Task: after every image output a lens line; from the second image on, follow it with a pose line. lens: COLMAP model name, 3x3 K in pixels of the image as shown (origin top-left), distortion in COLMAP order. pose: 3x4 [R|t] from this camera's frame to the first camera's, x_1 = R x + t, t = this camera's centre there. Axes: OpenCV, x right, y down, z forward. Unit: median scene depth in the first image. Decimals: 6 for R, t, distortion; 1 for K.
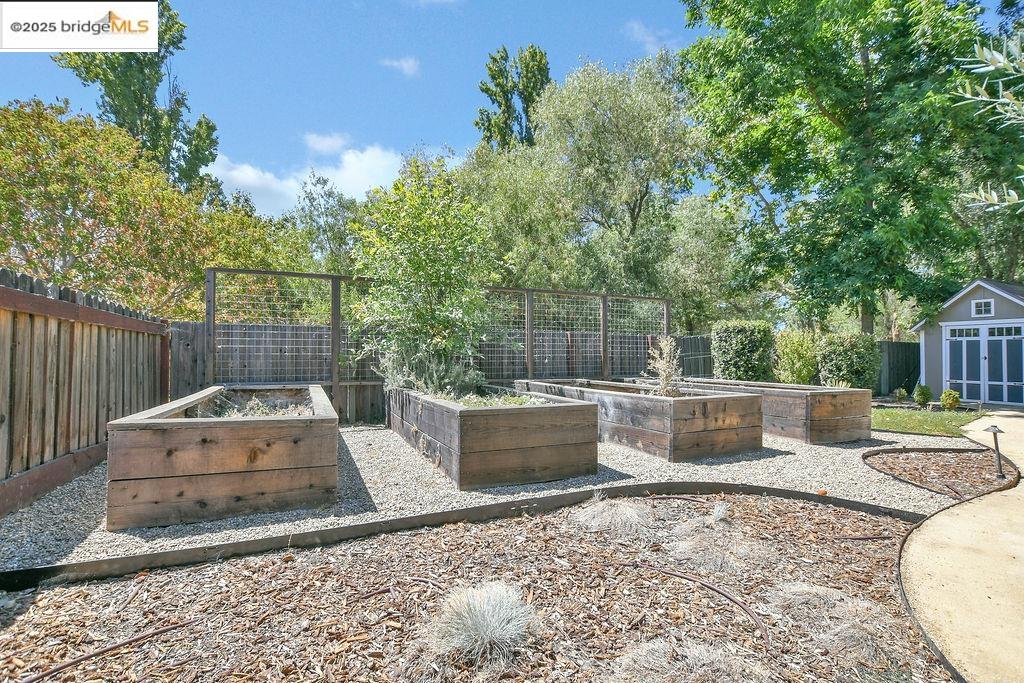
lens RADIAL K [[484.7, 0, 506.4], [0, 484.7, 344.8], [0, 0, 1]] dist [-0.006176, -0.000374]
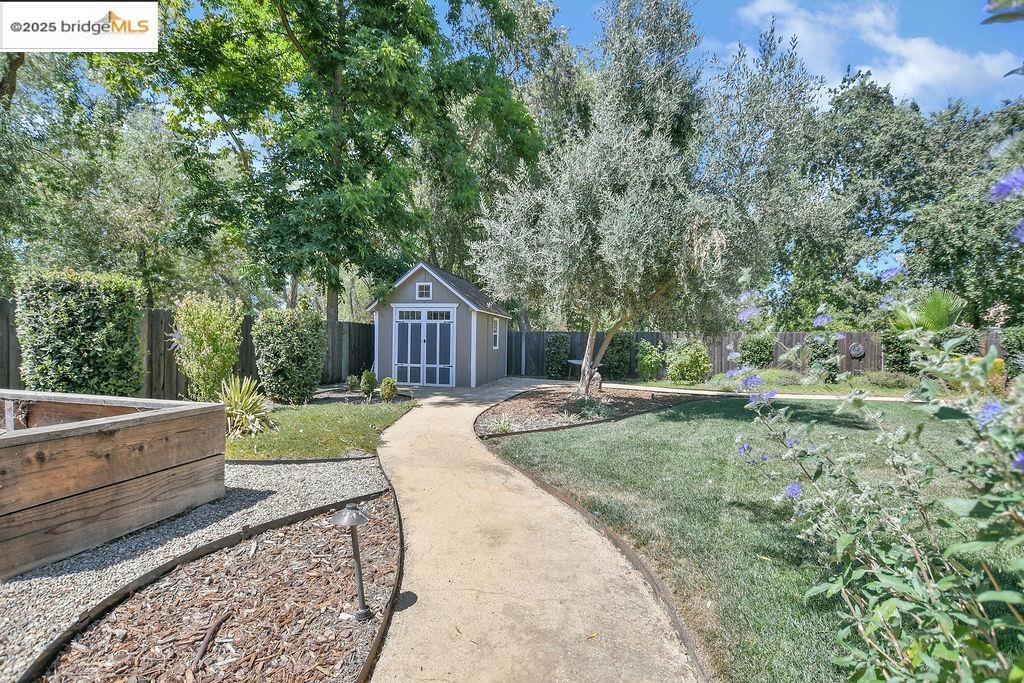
lens RADIAL K [[484.7, 0, 508.7], [0, 484.7, 340.8], [0, 0, 1]] dist [-0.006176, -0.000374]
pose [[0.608189, 0.003273, 0.793786, 0.299649], [-0.030425, 0.999353, 0.019190, 0.002154], [-0.793209, -0.035822, 0.607895, 0.247393]]
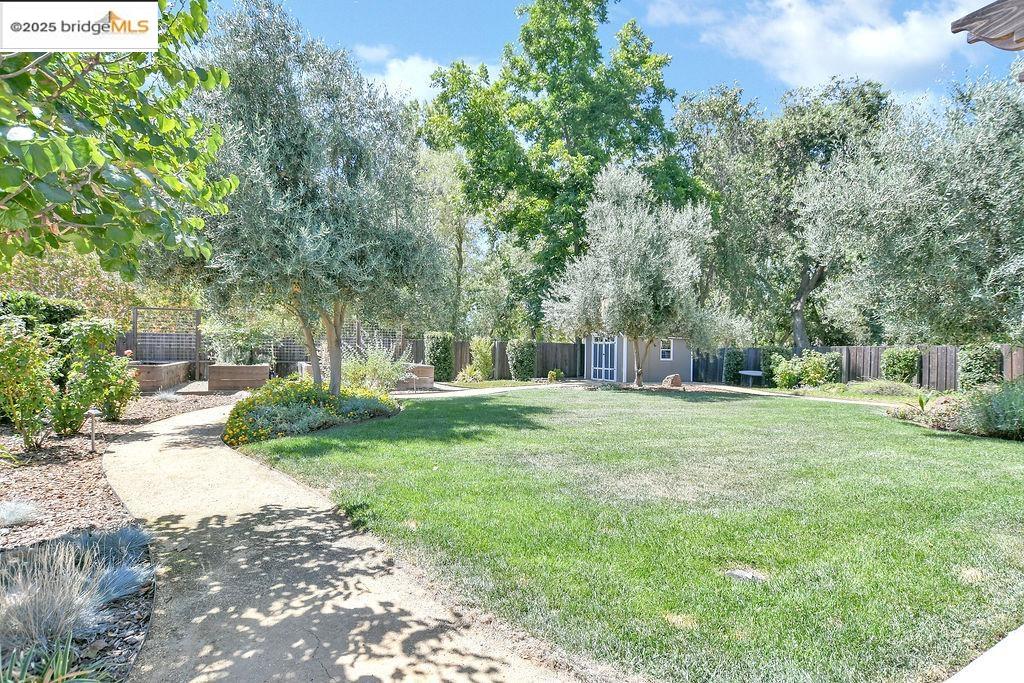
lens RADIAL K [[513.2, 0, 509.2], [0, 513.2, 342.8], [0, 0, 1]] dist [-0.003802, -0.000415]
pose [[0.999404, 0.011876, 0.032418, 0.595939], [-0.011997, 0.999922, 0.003542, -0.016091], [-0.032374, -0.003929, 0.999468, -0.813327]]
